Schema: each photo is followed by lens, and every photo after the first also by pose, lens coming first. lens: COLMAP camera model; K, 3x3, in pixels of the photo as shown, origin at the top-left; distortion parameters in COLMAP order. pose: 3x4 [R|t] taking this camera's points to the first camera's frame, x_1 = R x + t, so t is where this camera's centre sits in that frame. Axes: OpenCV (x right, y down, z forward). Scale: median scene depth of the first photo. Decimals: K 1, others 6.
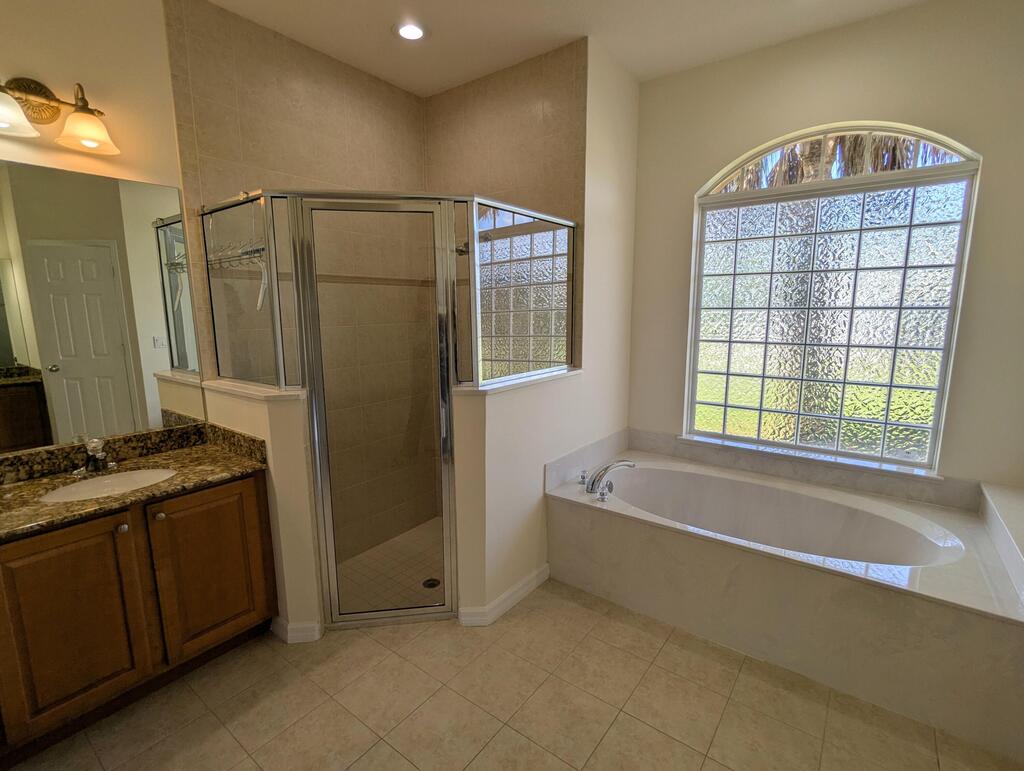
lens RADIAL K [[482.7, 0, 512.0], [0, 482.7, 385.5], [0, 0, 1]] dist [-0.000280, -0.000276]
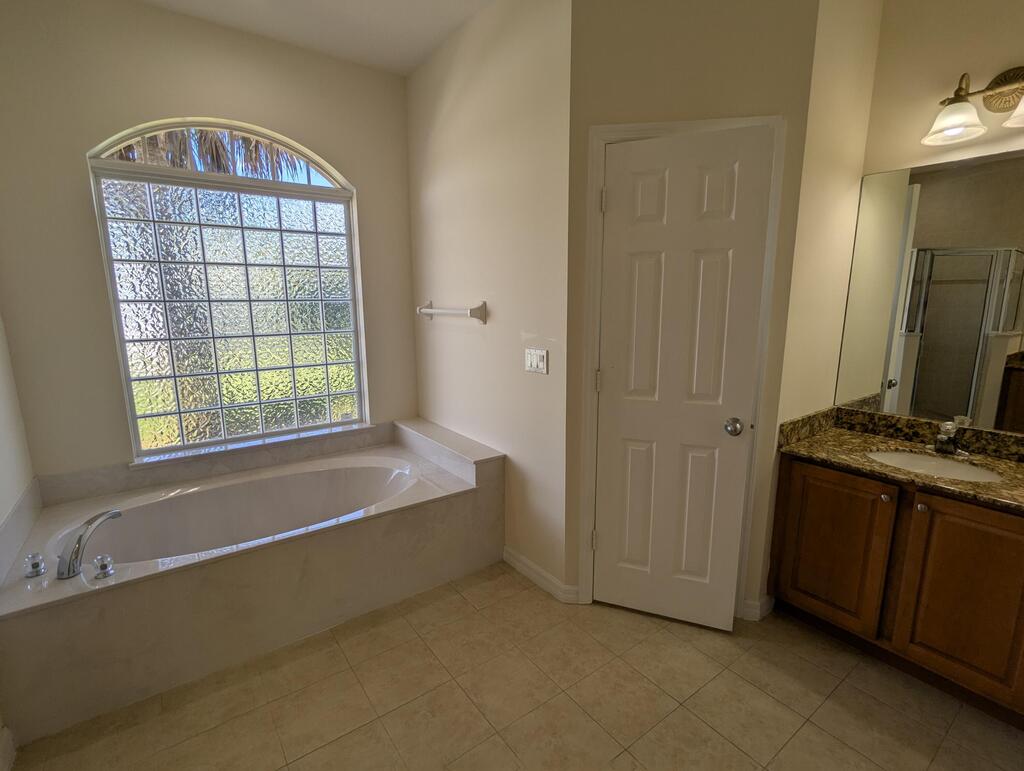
lens RADIAL K [[482.7, 0, 512.0], [0, 482.7, 385.5], [0, 0, 1]] dist [-0.000280, -0.000276]
pose [[0.295970, -0.166563, 0.940563, -0.204250], [0.154078, 0.980109, 0.125082, -0.023745], [-0.942689, 0.107900, 0.315747, 0.156813]]
